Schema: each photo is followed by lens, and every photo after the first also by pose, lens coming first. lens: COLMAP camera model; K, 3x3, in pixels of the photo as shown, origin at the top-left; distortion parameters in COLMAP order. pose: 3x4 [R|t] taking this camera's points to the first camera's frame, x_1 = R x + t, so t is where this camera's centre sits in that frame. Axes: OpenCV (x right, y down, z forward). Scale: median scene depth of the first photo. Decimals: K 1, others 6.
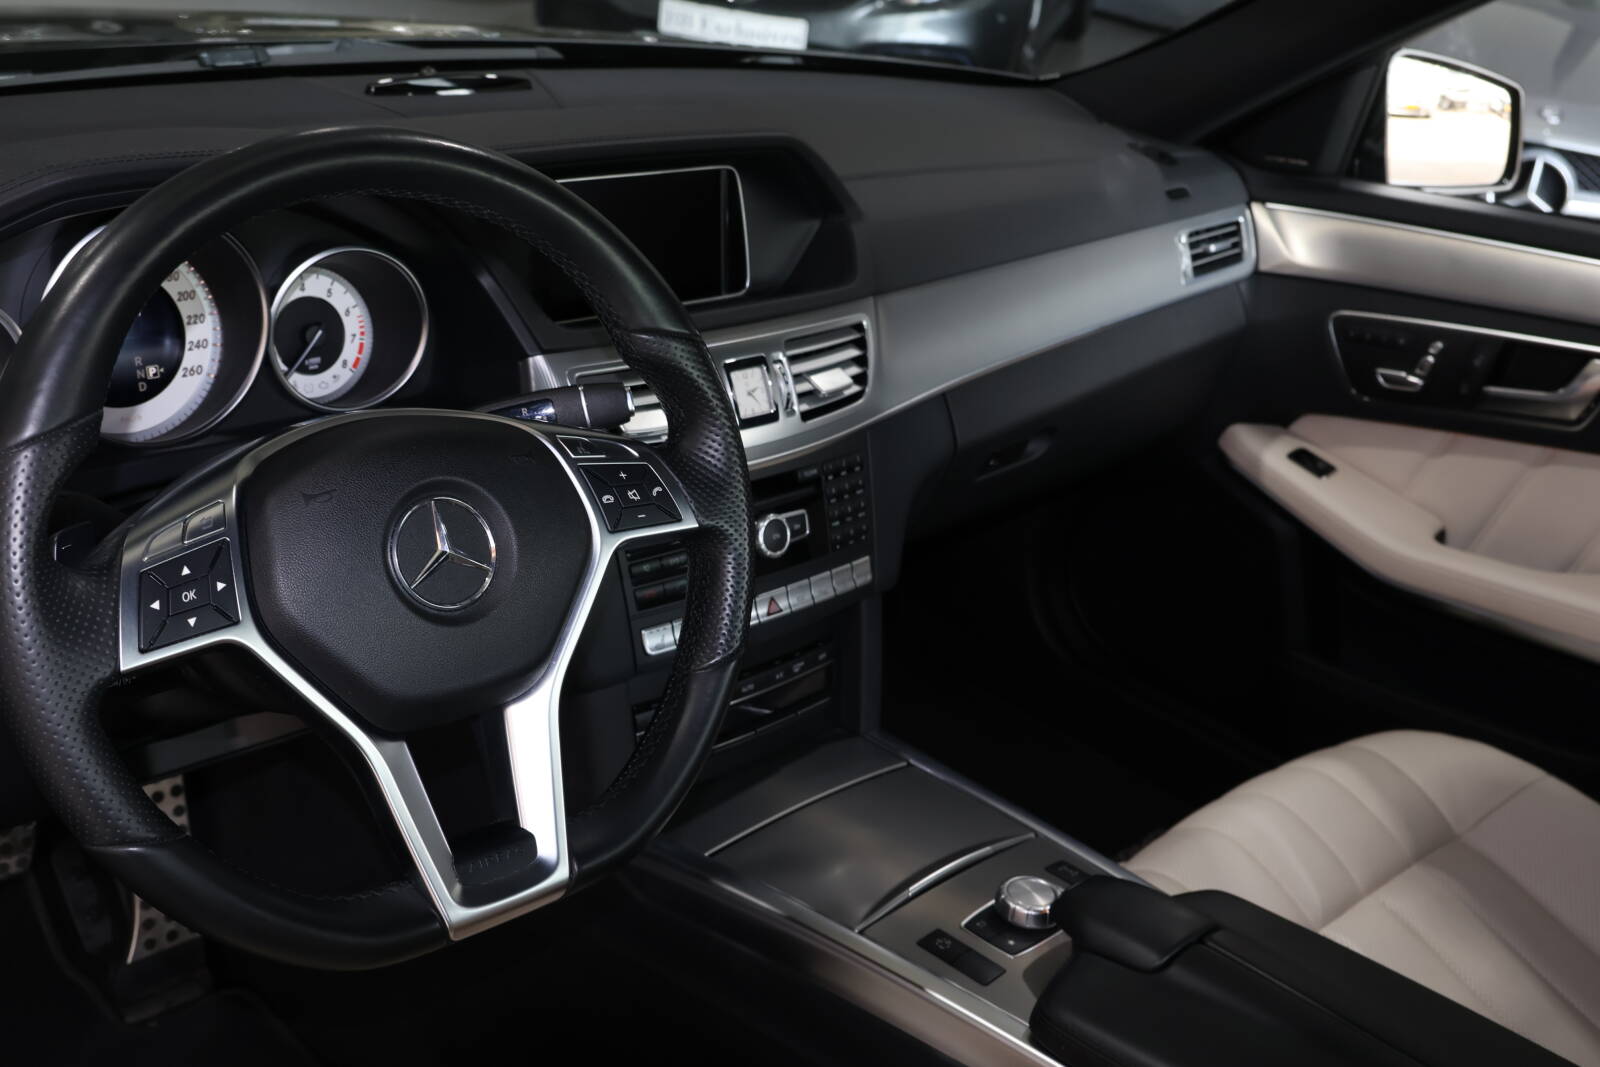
lens RADIAL K [[1678.9, 0, 797.3], [0, 1678.9, 524.9], [0, 0, 1]] dist [-0.009392, 0.044018]
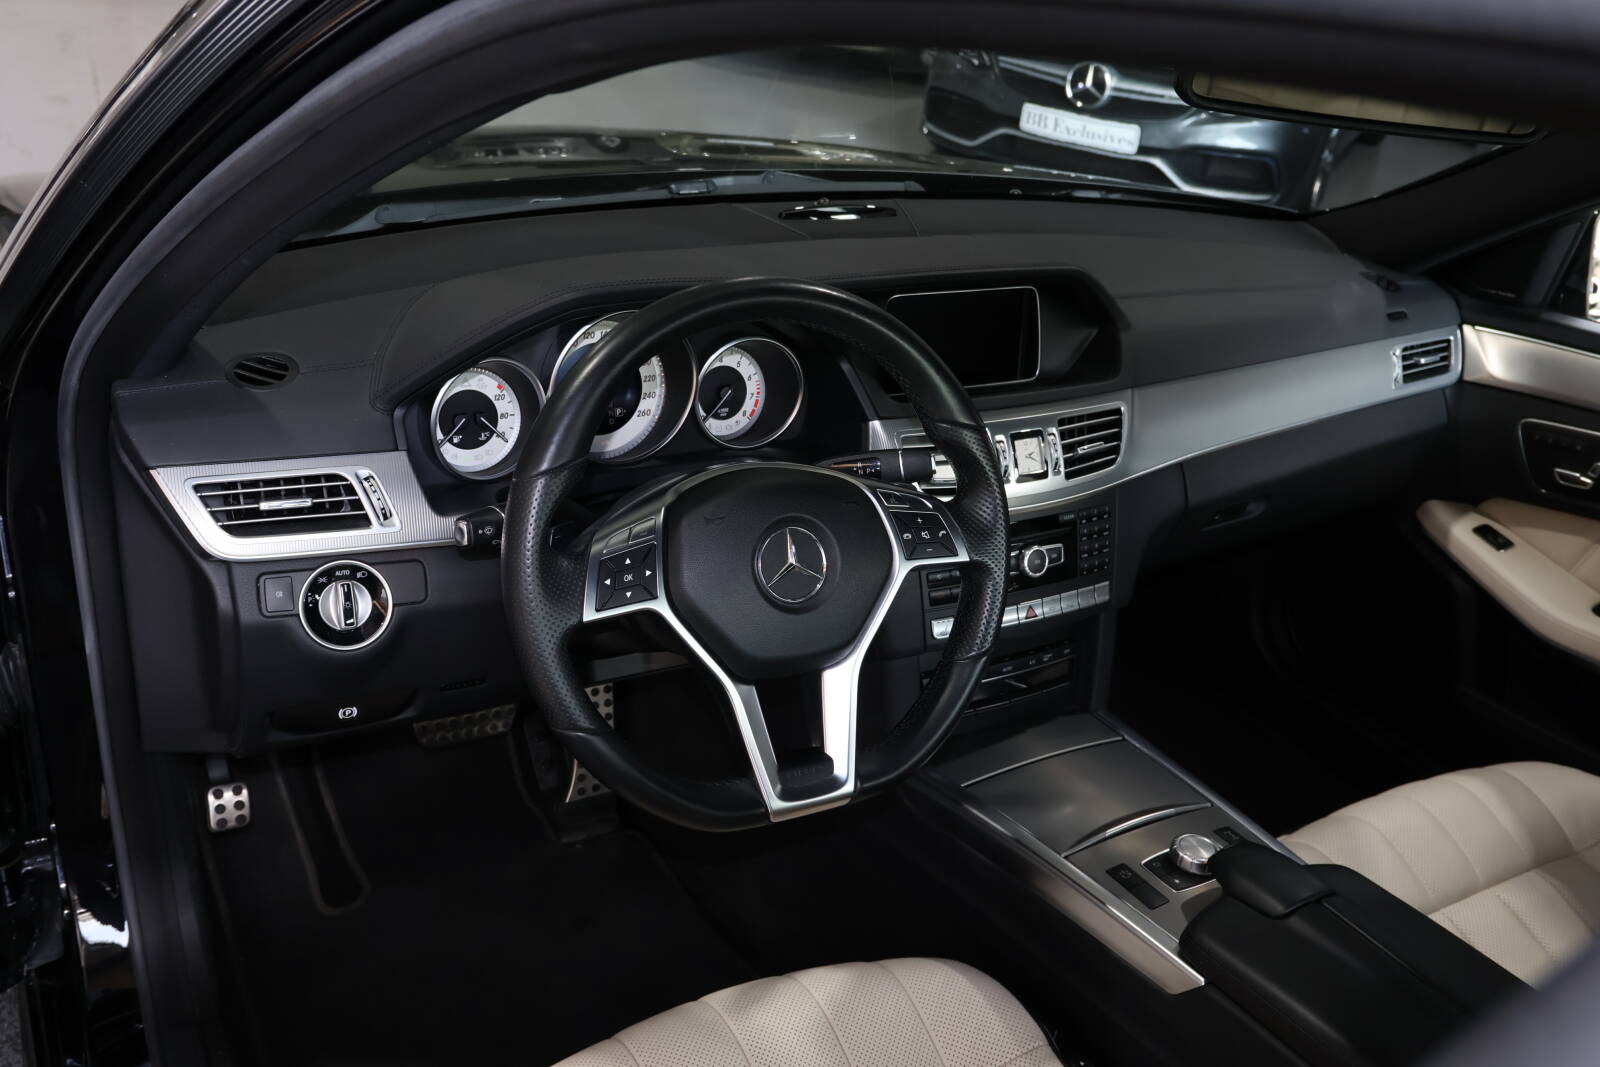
lens RADIAL K [[1342.9, 0, 799.5], [0, 1342.9, 527.7], [0, 0, 1]] dist [-0.027394, 0.030838]
pose [[0.970803, 0.097735, -0.219065, 0.038141], [-0.094299, 0.995201, 0.026113, -0.033110], [0.220566, -0.004693, 0.975361, -0.114482]]
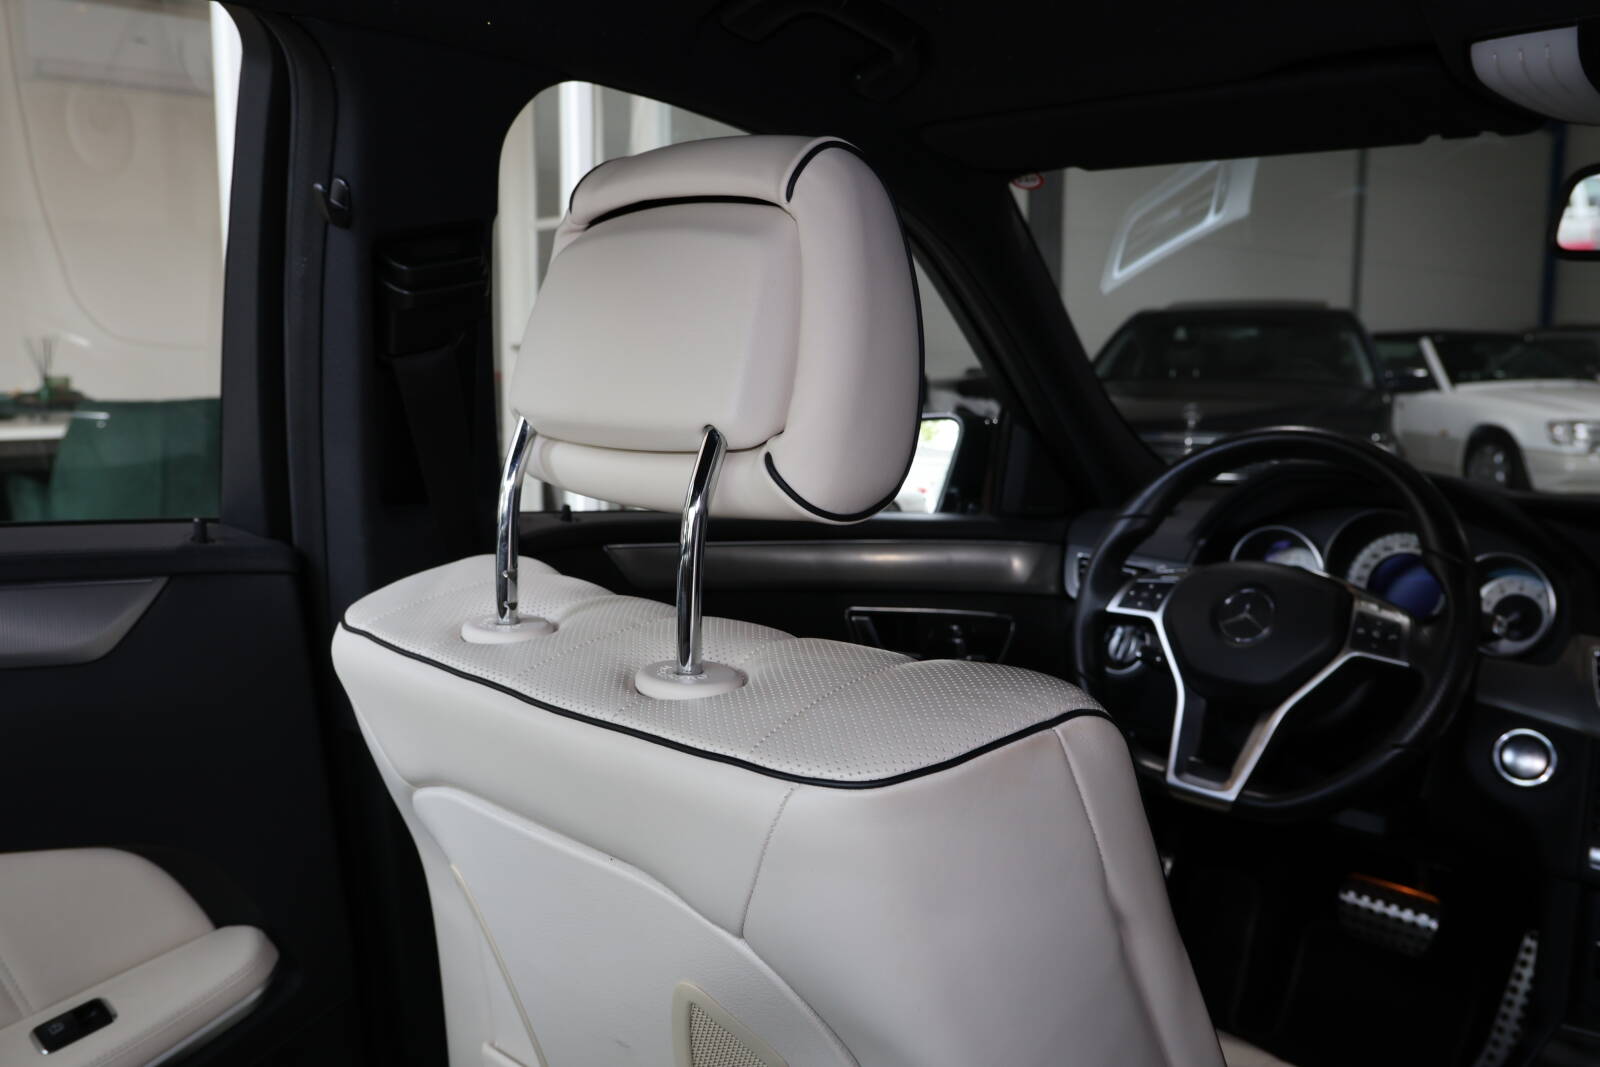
lens RADIAL K [[1342.9, 0, 799.5], [0, 1342.9, 527.7], [0, 0, 1]] dist [-0.027394, 0.030838]
pose [[0.036180, 0.018541, -0.999173, 0.960204], [-0.431188, 0.902261, 0.001129, 0.105335], [0.901536, 0.430791, 0.040638, 0.279919]]
